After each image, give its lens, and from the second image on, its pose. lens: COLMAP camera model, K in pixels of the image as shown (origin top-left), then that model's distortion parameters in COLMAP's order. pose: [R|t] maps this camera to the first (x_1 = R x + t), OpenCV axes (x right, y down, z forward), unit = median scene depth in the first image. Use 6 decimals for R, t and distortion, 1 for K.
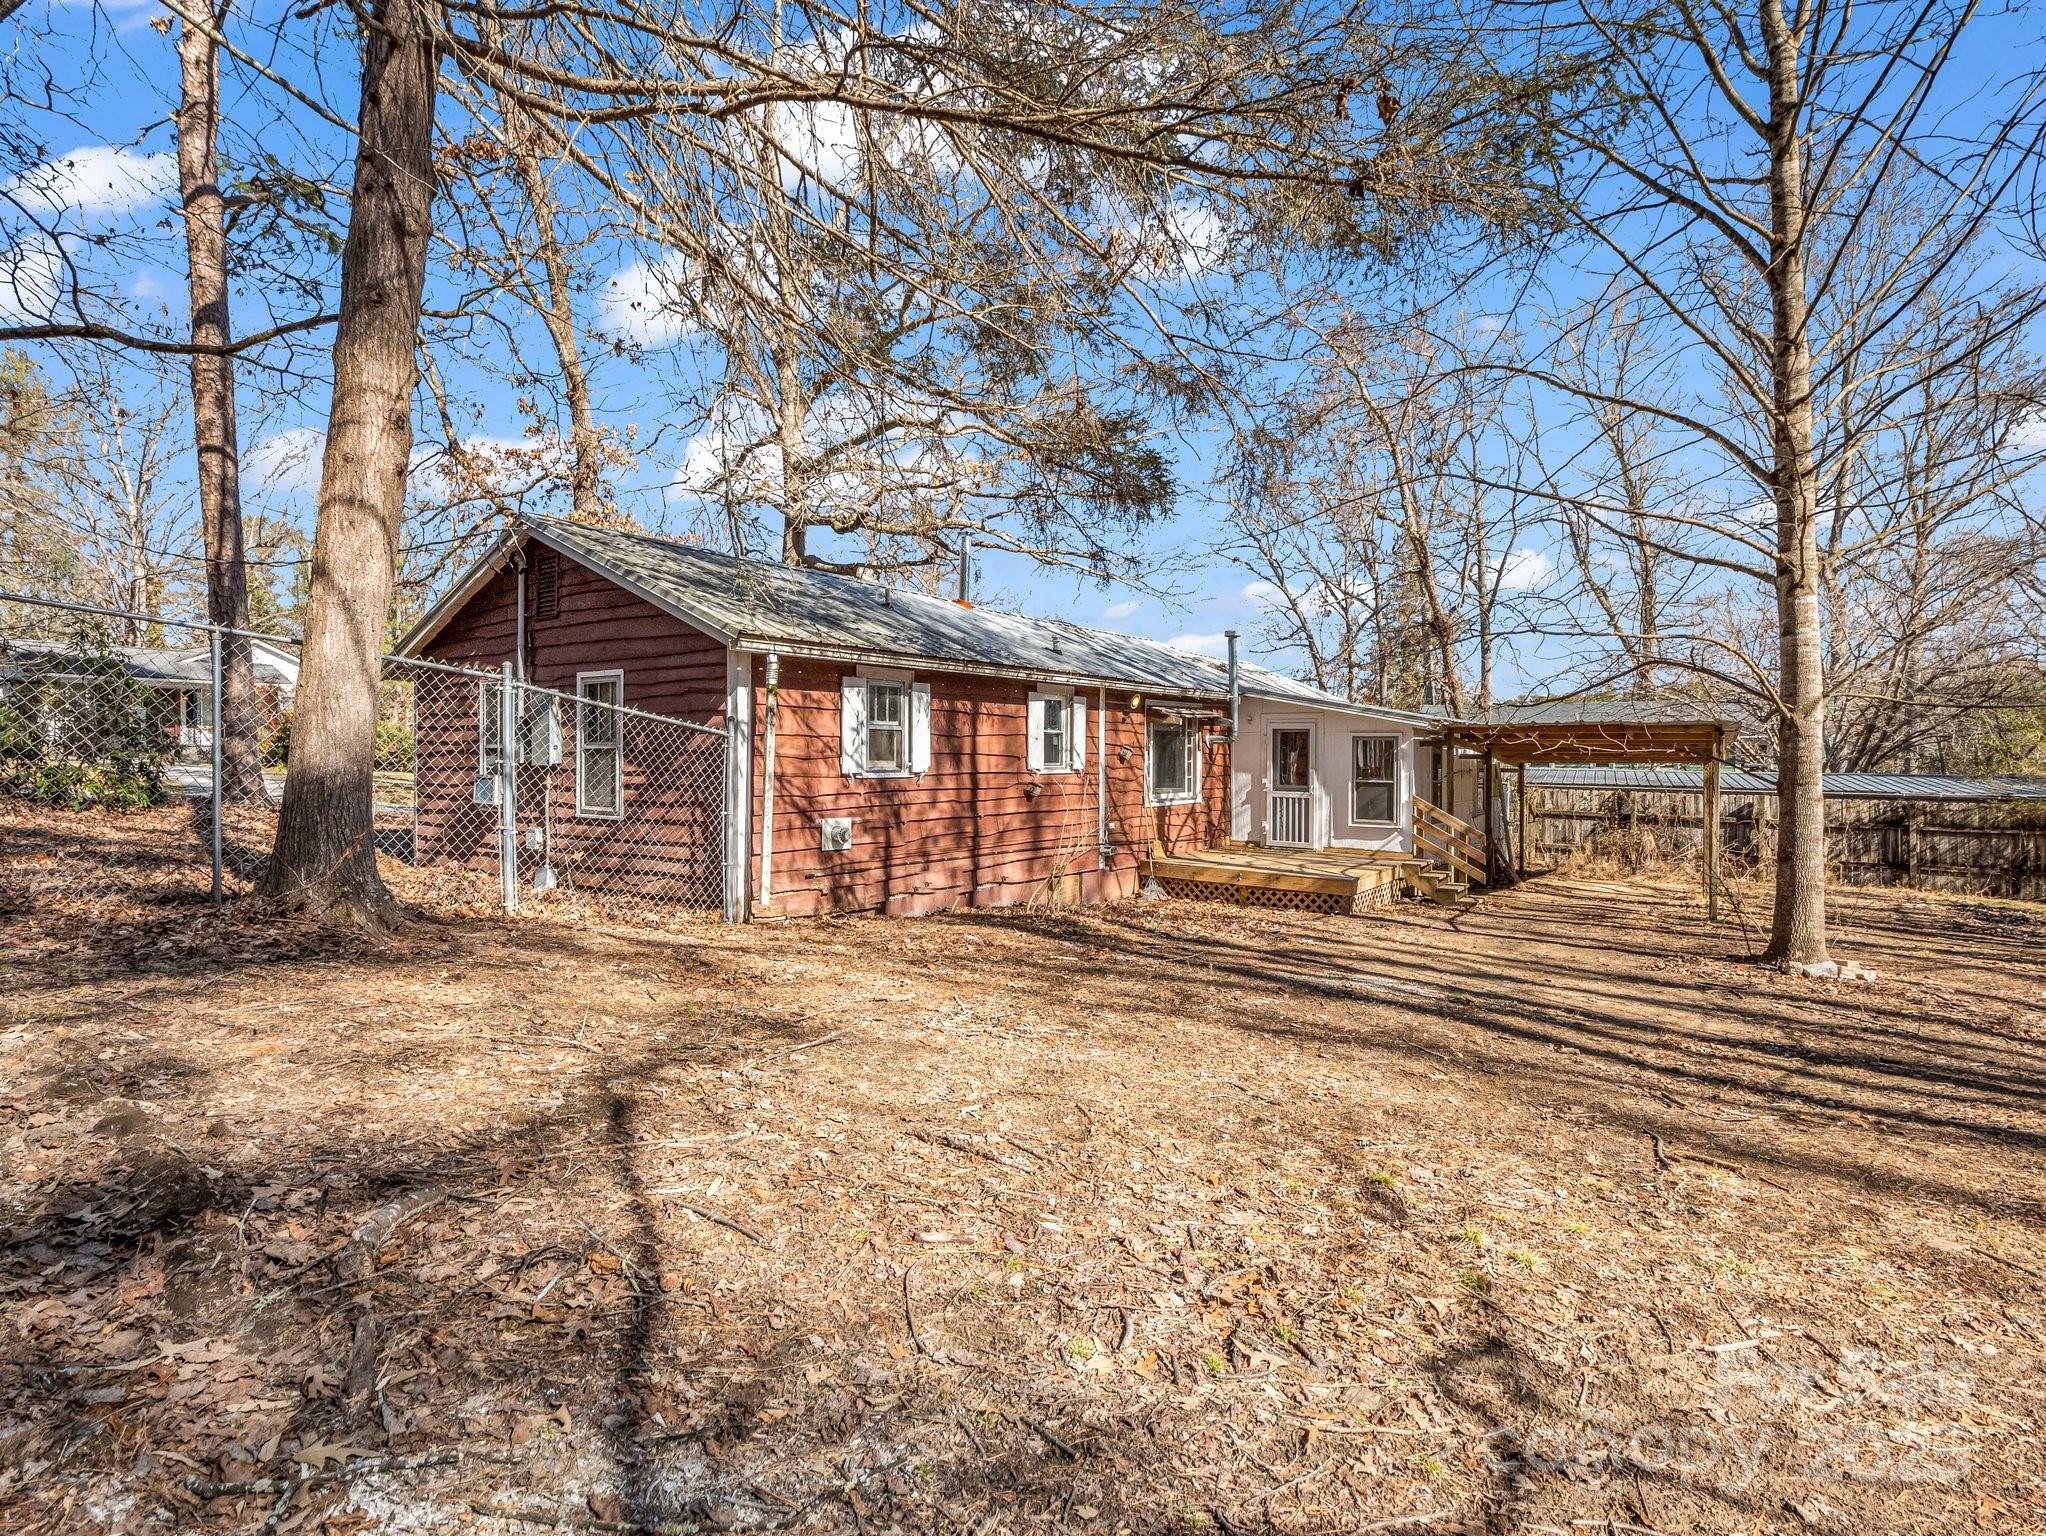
lens RADIAL K [[1043.2, 0, 1015.6], [0, 1043.2, 754.2], [0, 0, 1]] dist [-0.013303, -0.005924]
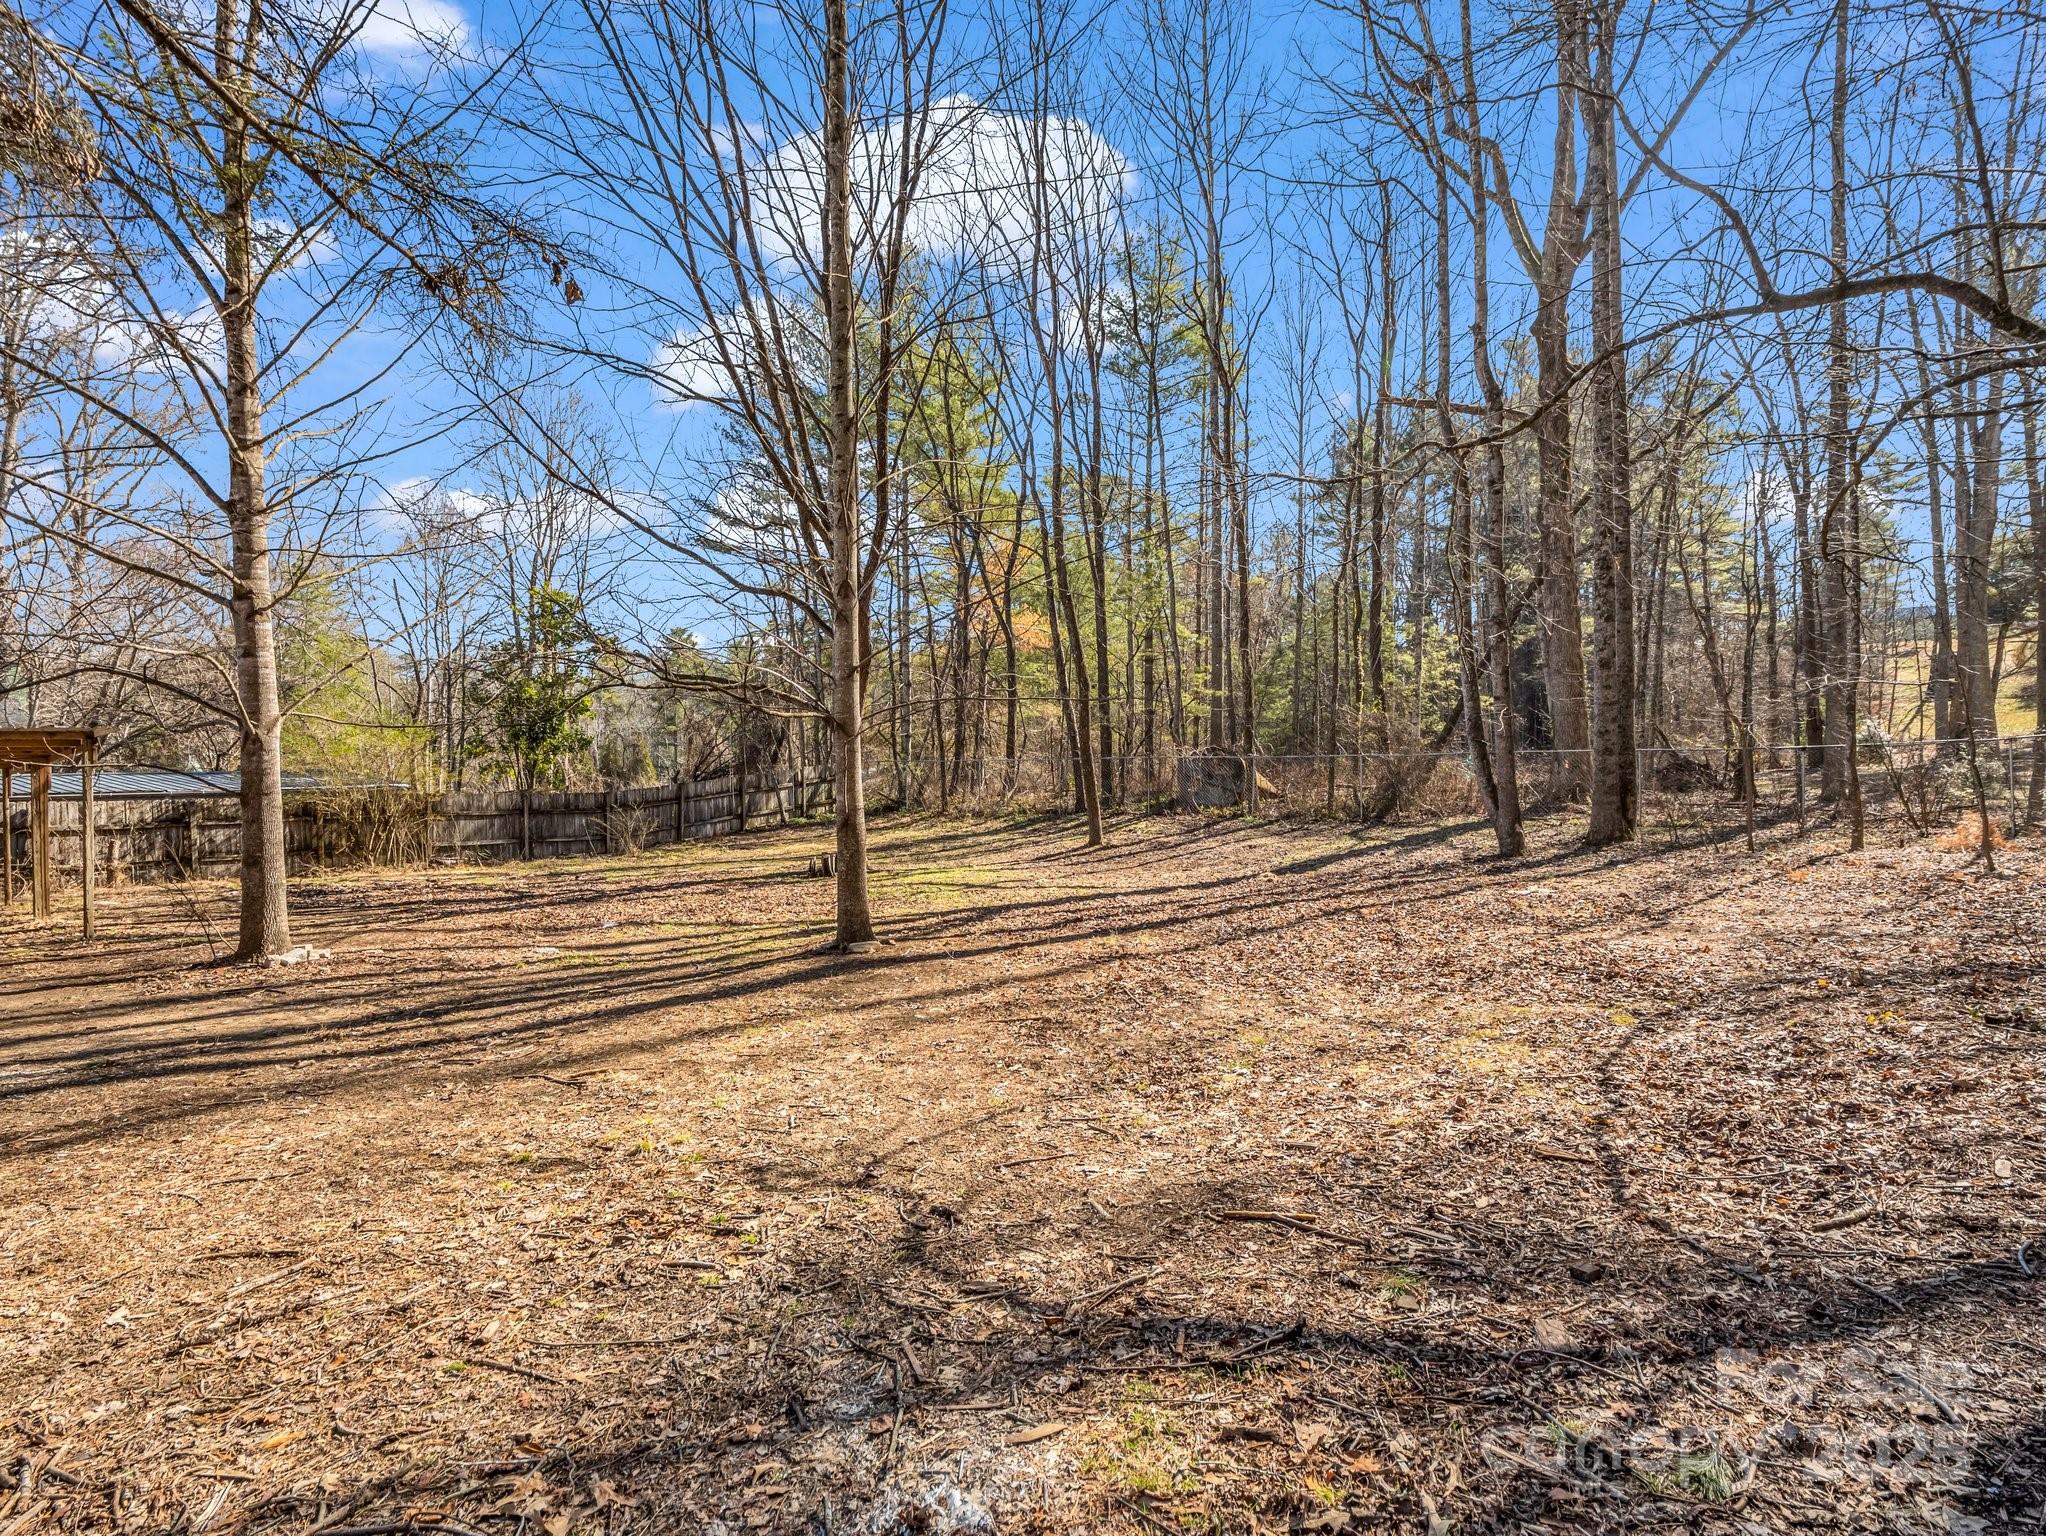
lens RADIAL K [[1043.2, 0, 1015.3], [0, 1043.2, 764.4], [0, 0, 1]] dist [-0.013303, -0.005924]
pose [[0.080732, -0.024483, 0.996435, -0.266206], [0.005201, 0.999695, 0.024141, -0.024296], [-0.996722, 0.003234, 0.080835, 0.110402]]
